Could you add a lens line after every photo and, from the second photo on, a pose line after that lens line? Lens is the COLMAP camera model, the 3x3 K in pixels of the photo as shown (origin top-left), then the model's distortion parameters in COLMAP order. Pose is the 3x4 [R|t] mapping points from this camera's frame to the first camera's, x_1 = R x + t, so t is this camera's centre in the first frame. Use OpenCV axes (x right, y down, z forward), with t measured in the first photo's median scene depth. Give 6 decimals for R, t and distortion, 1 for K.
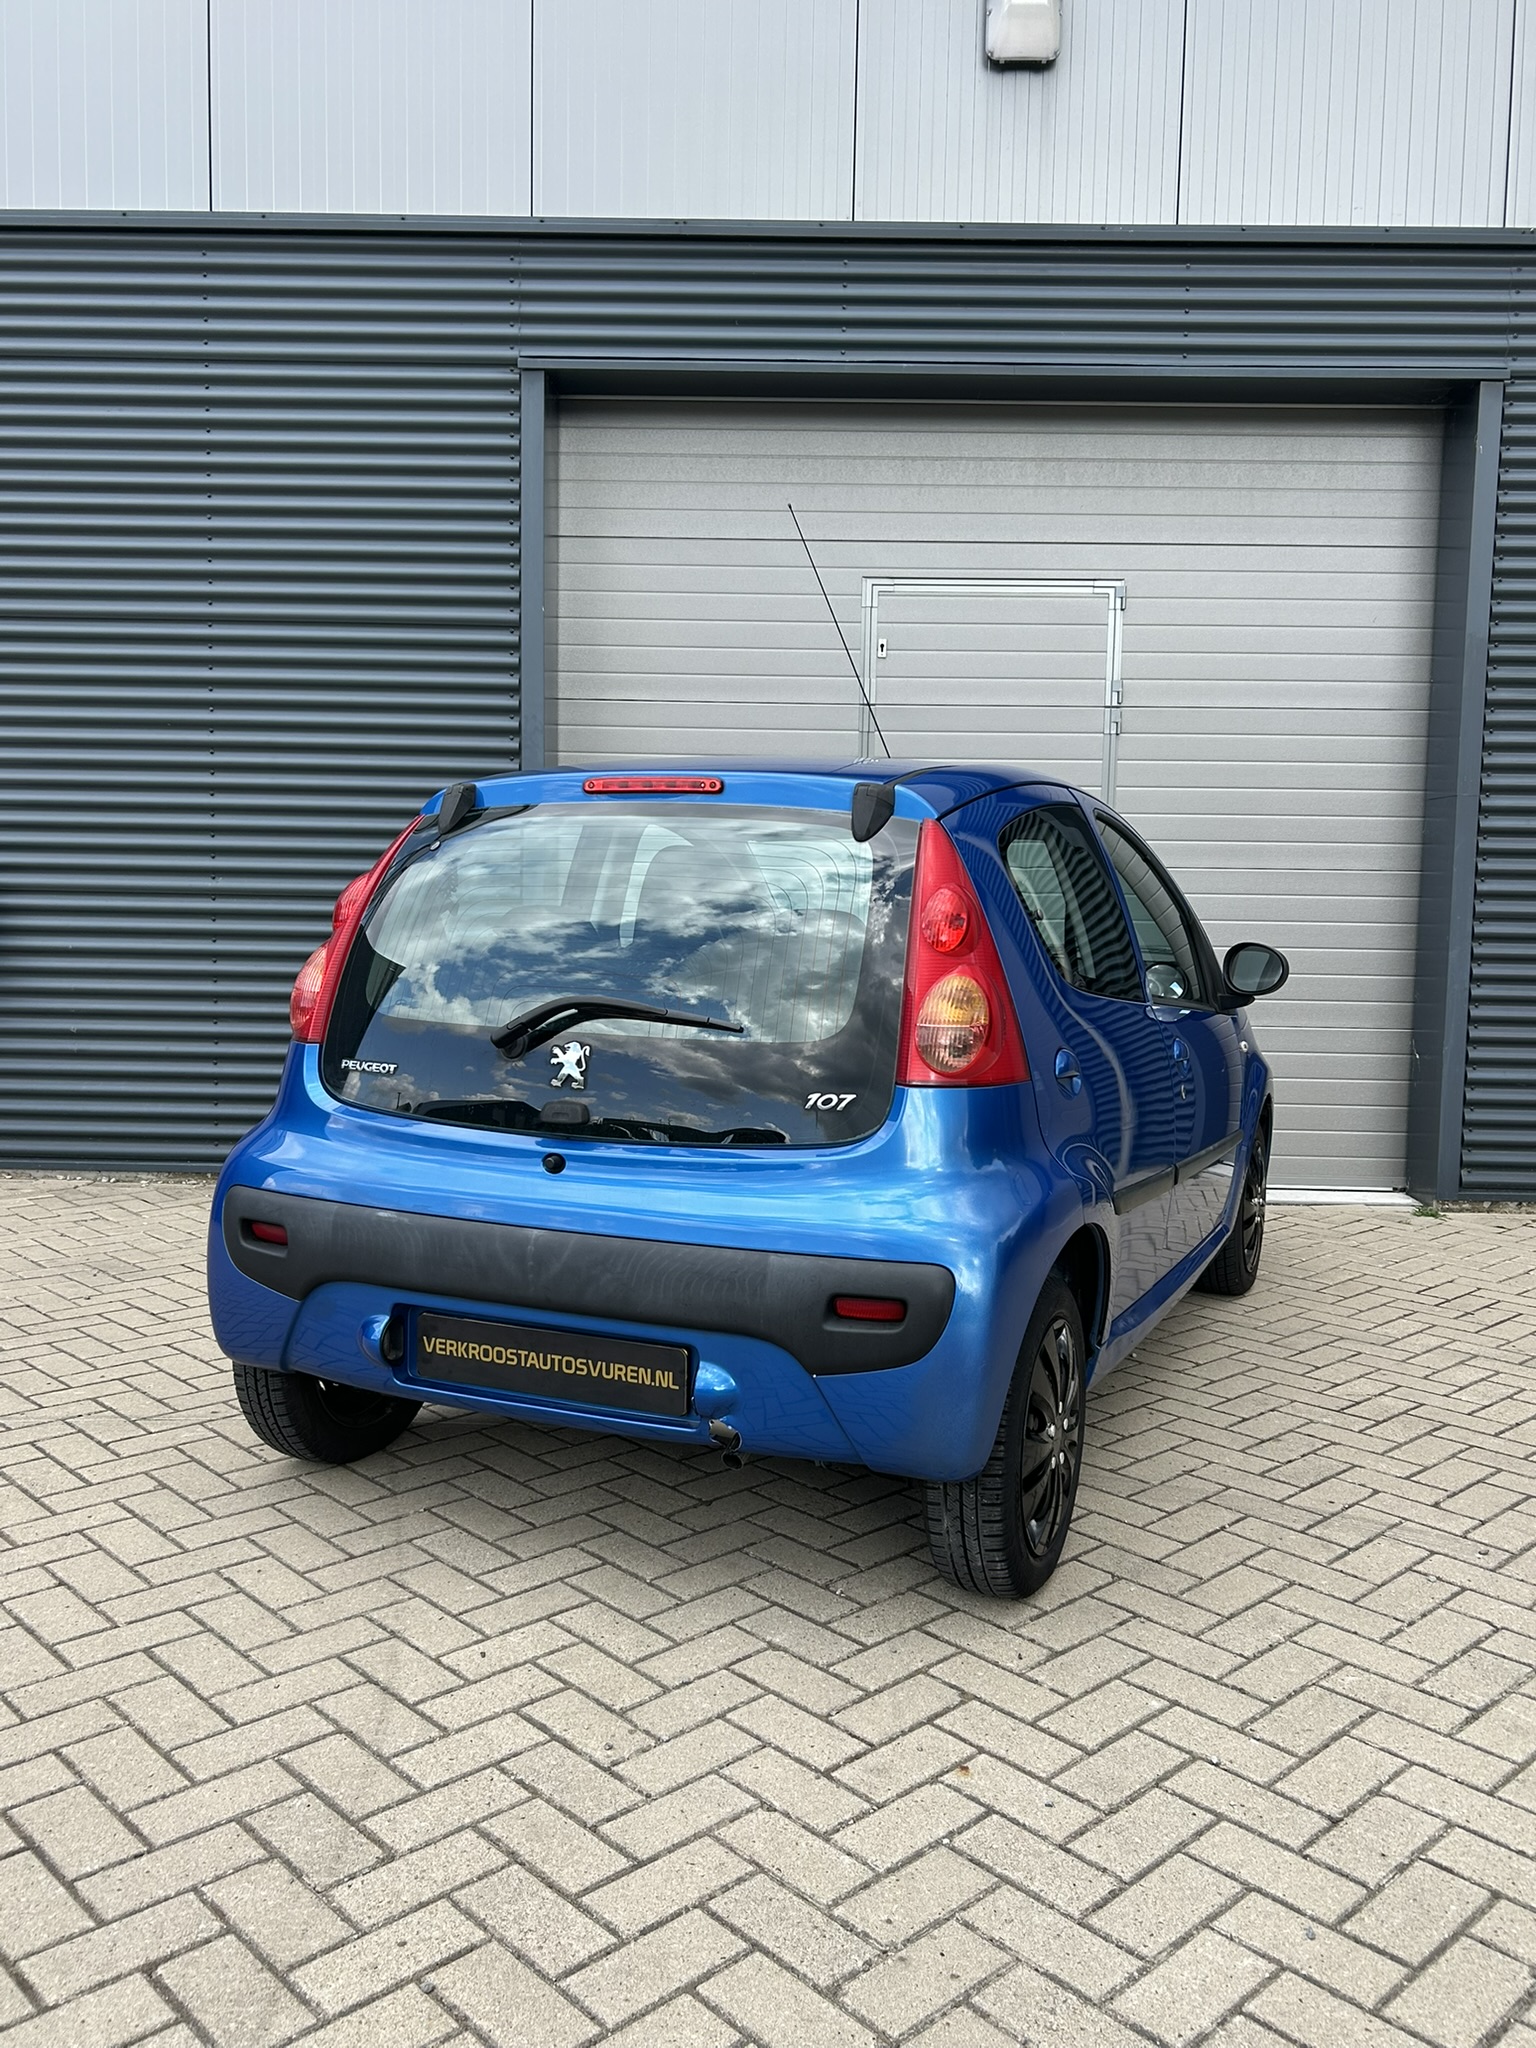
lens RADIAL K [[1668.3, 0, 778.7], [0, 1668.3, 1031.8], [0, 0, 1]] dist [0.021478, -0.019862]
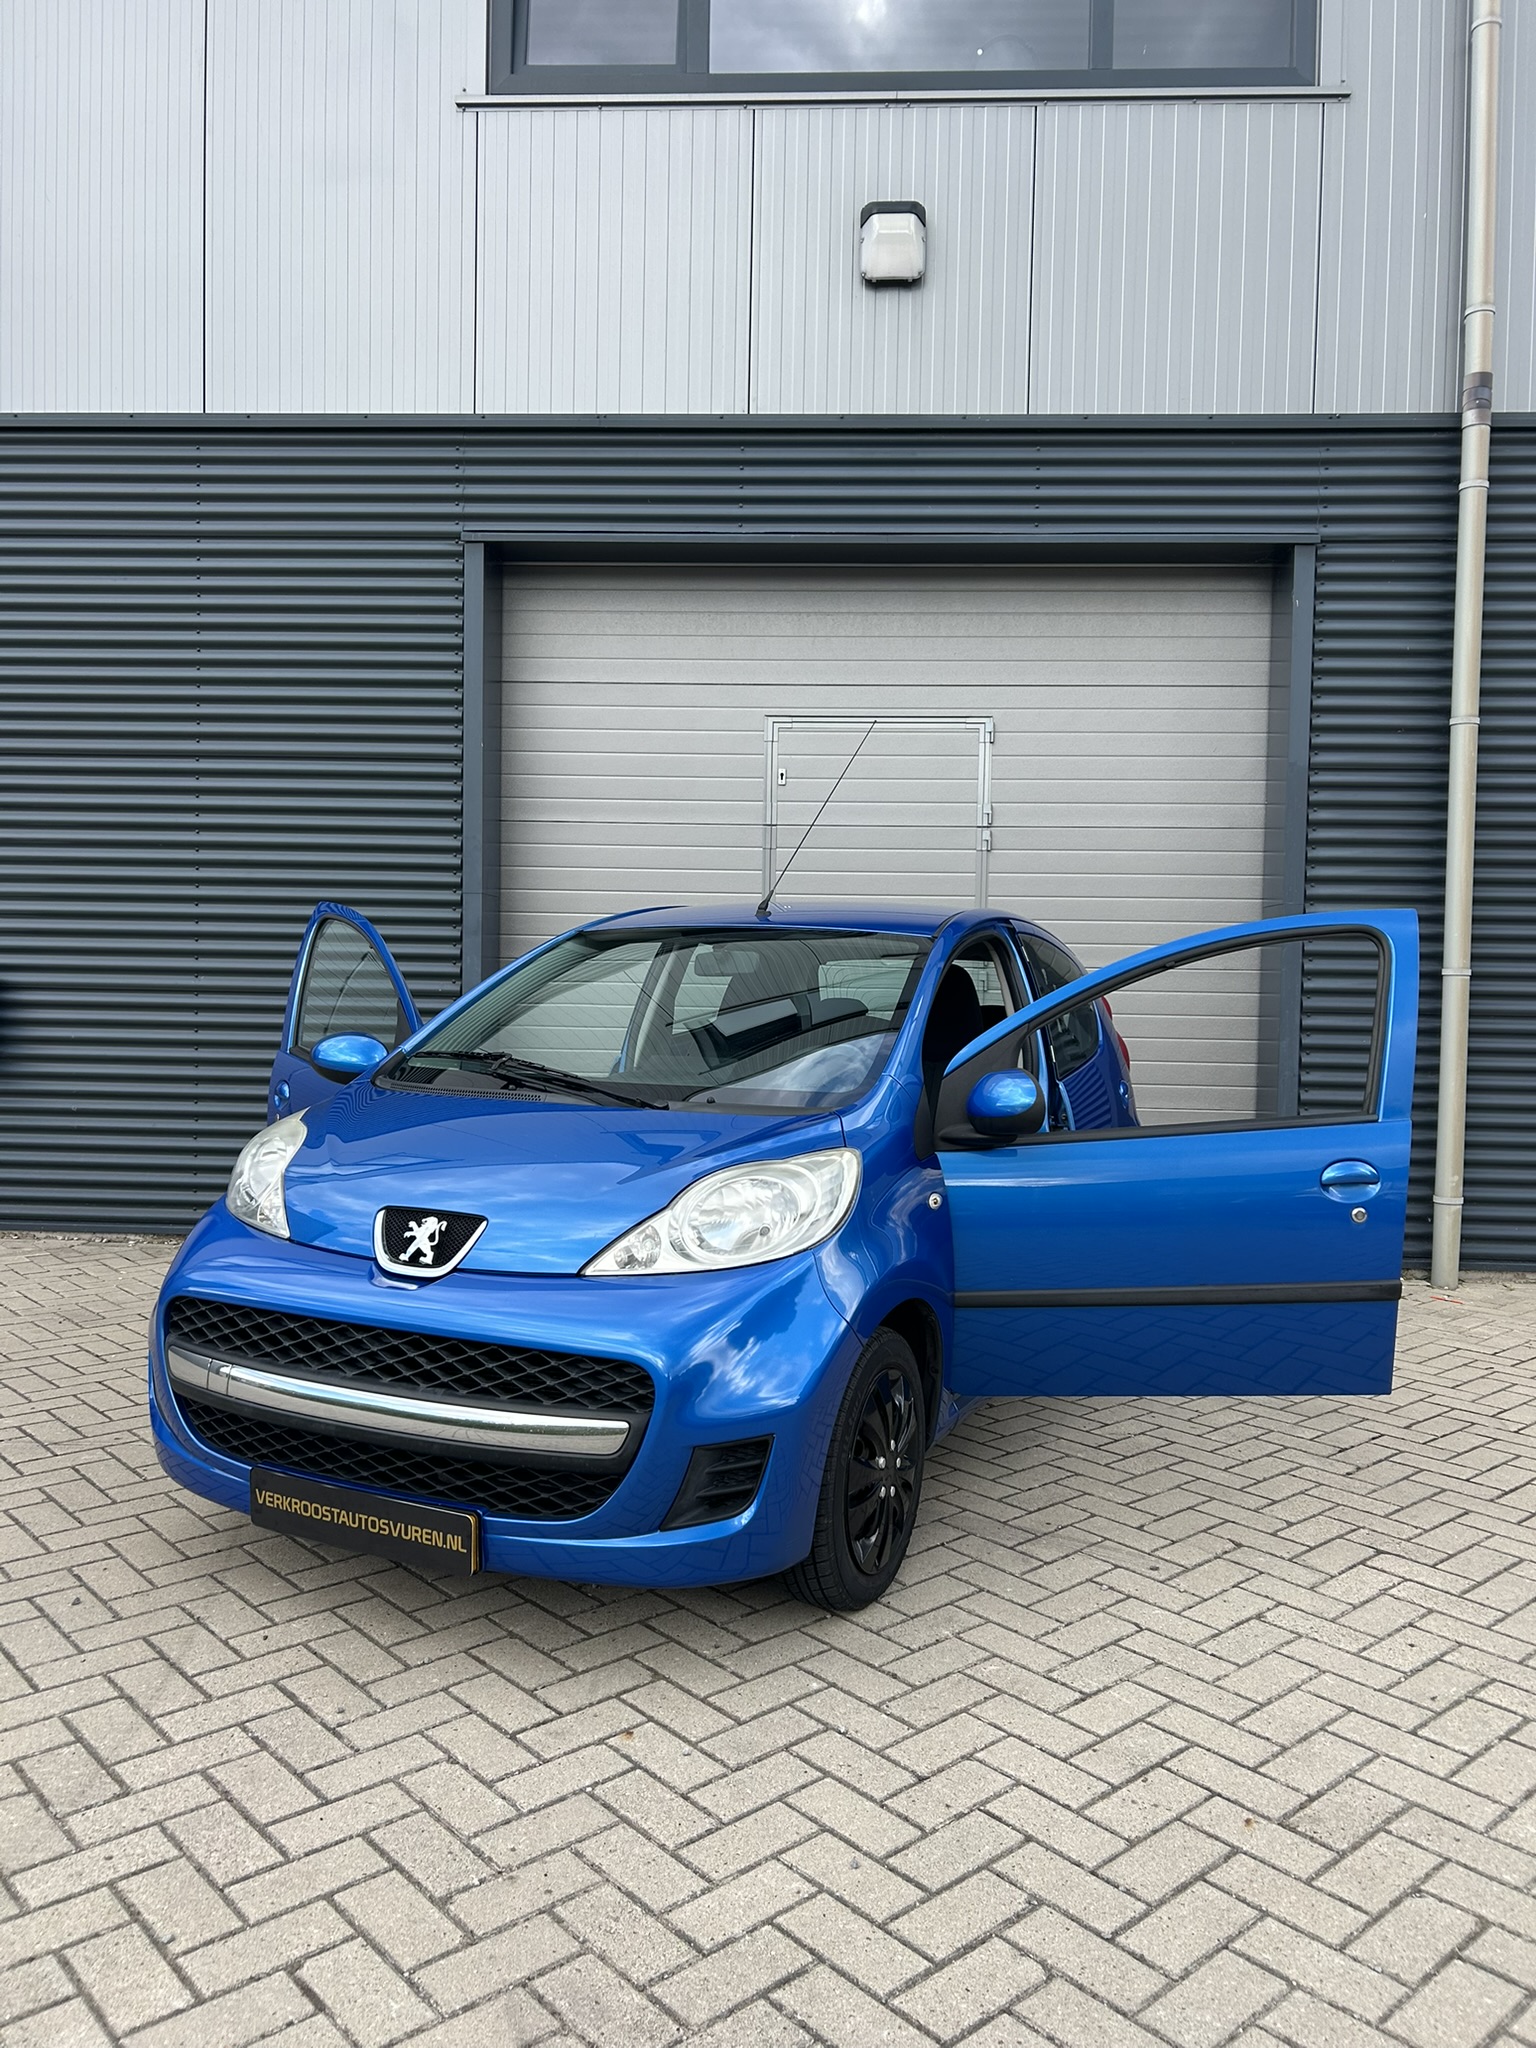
lens RADIAL K [[1546.8, 0, 771.7], [0, 1546.8, 1022.9], [0, 0, 1]] dist [0.016609, -0.005165]
pose [[0.999455, 0.000869, -0.032989, 0.215577], [-0.002693, 0.998466, -0.055303, -0.005264], [0.032891, 0.055362, 0.997924, -0.114704]]
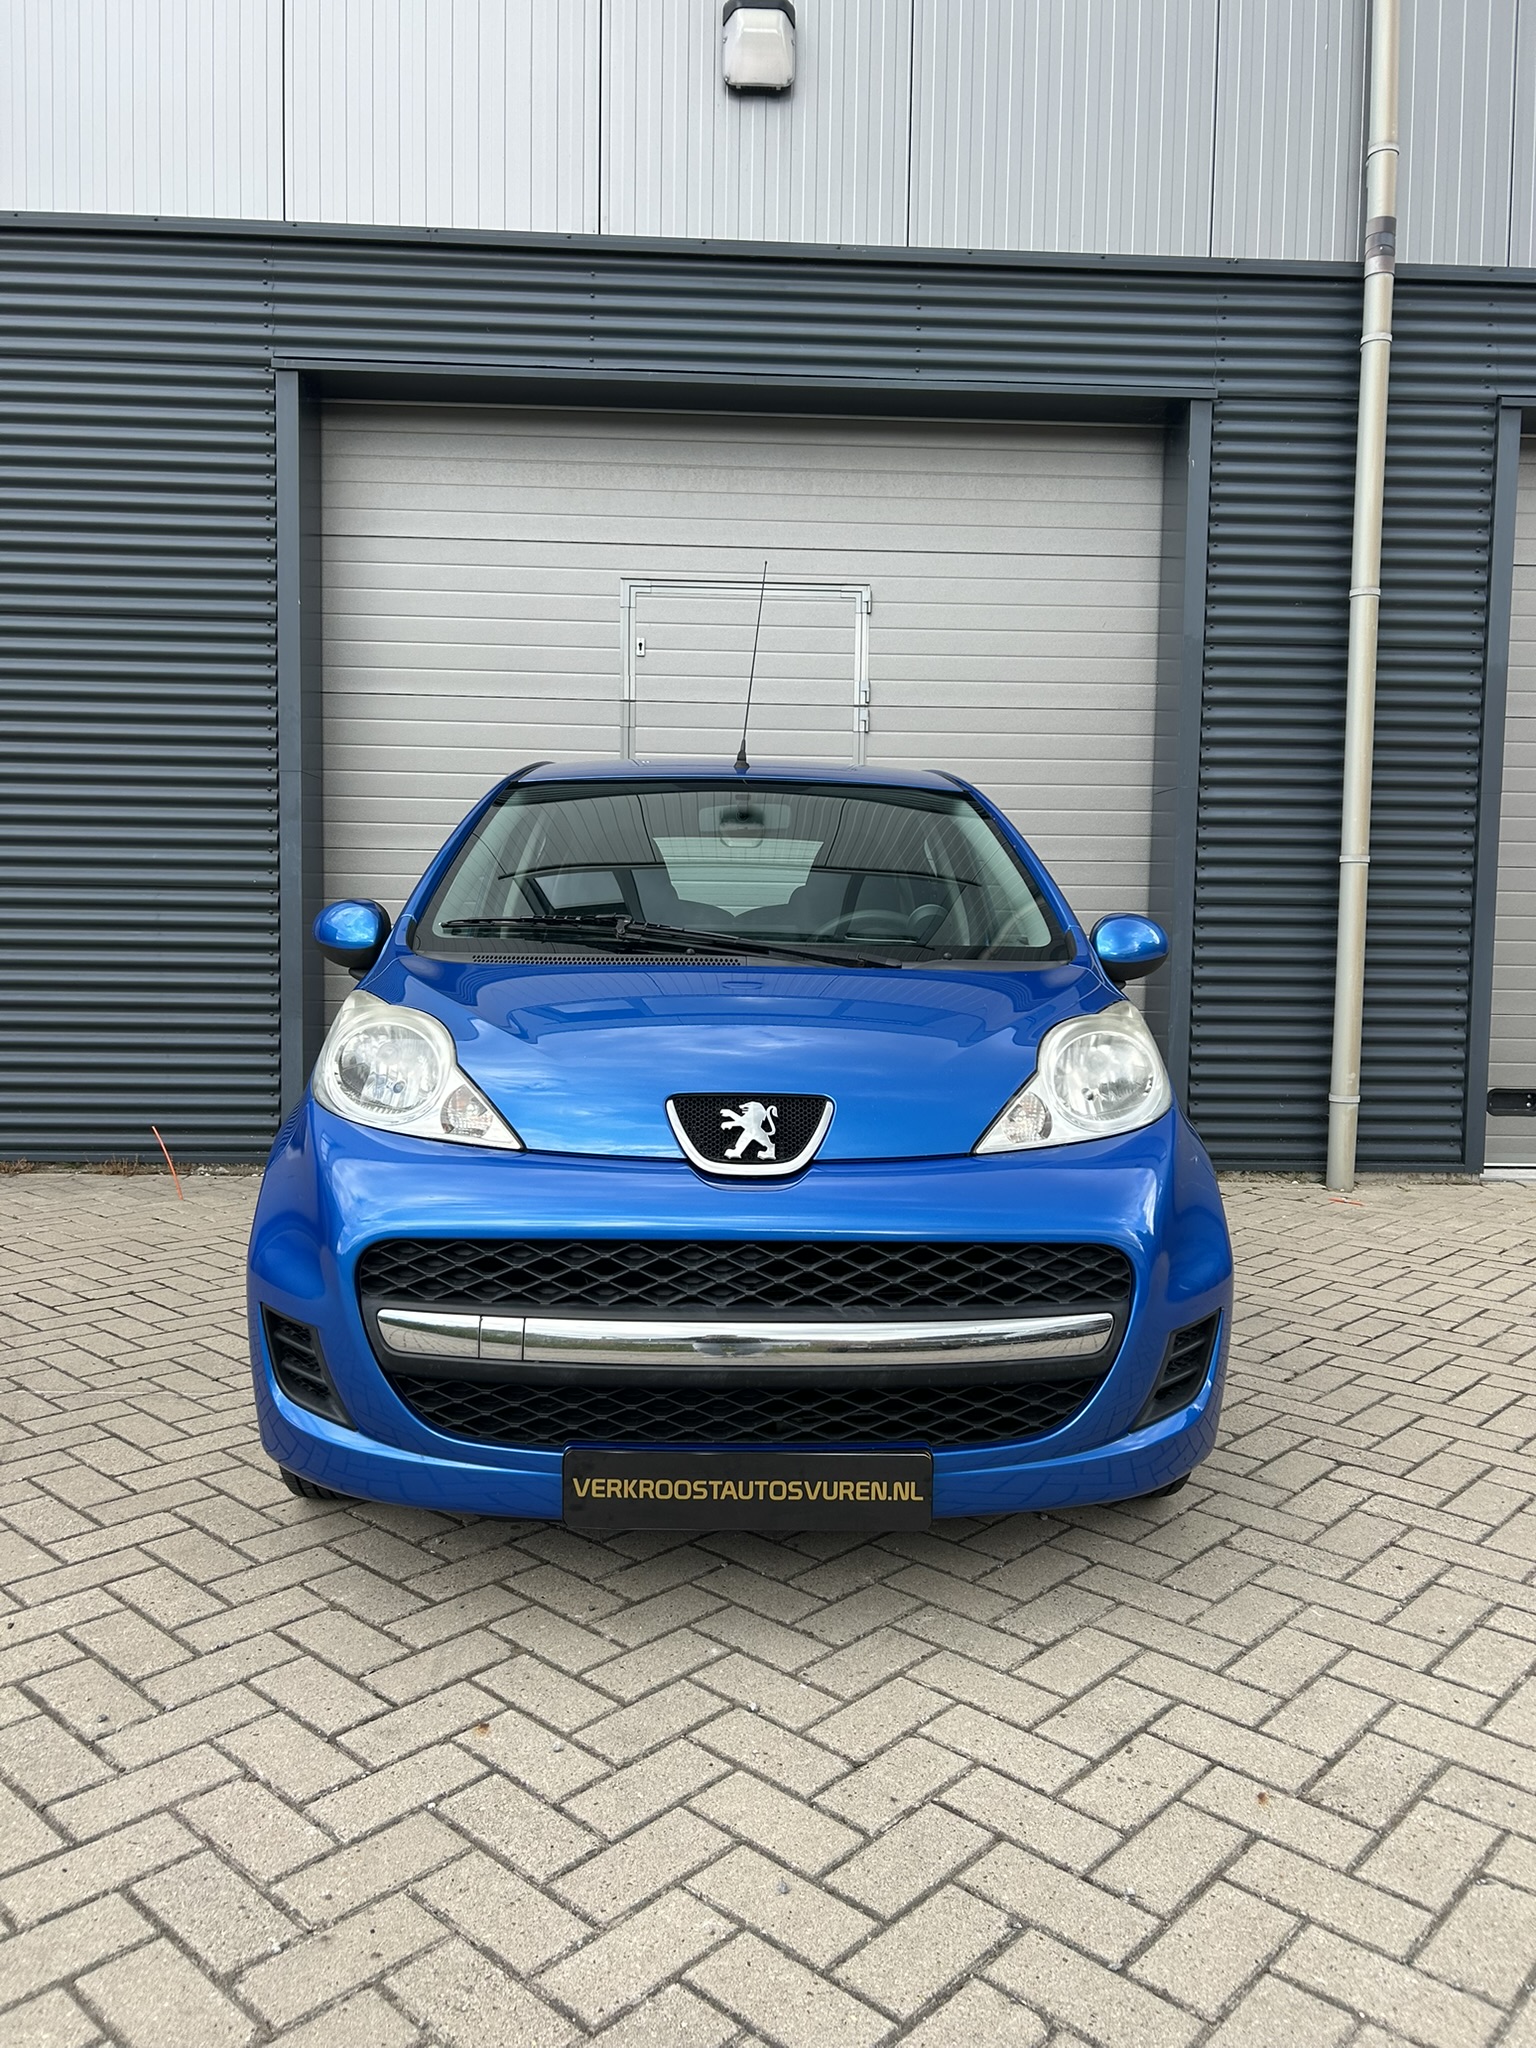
lens RADIAL K [[1545.6, 0, 774.1], [0, 1545.6, 1015.8], [0, 0, 1]] dist [0.017495, -0.008452]
pose [[0.997713, -0.007108, 0.067223, 0.188898], [0.008657, 0.999703, -0.022781, 0.053687], [-0.067041, 0.023311, 0.997478, 0.094978]]
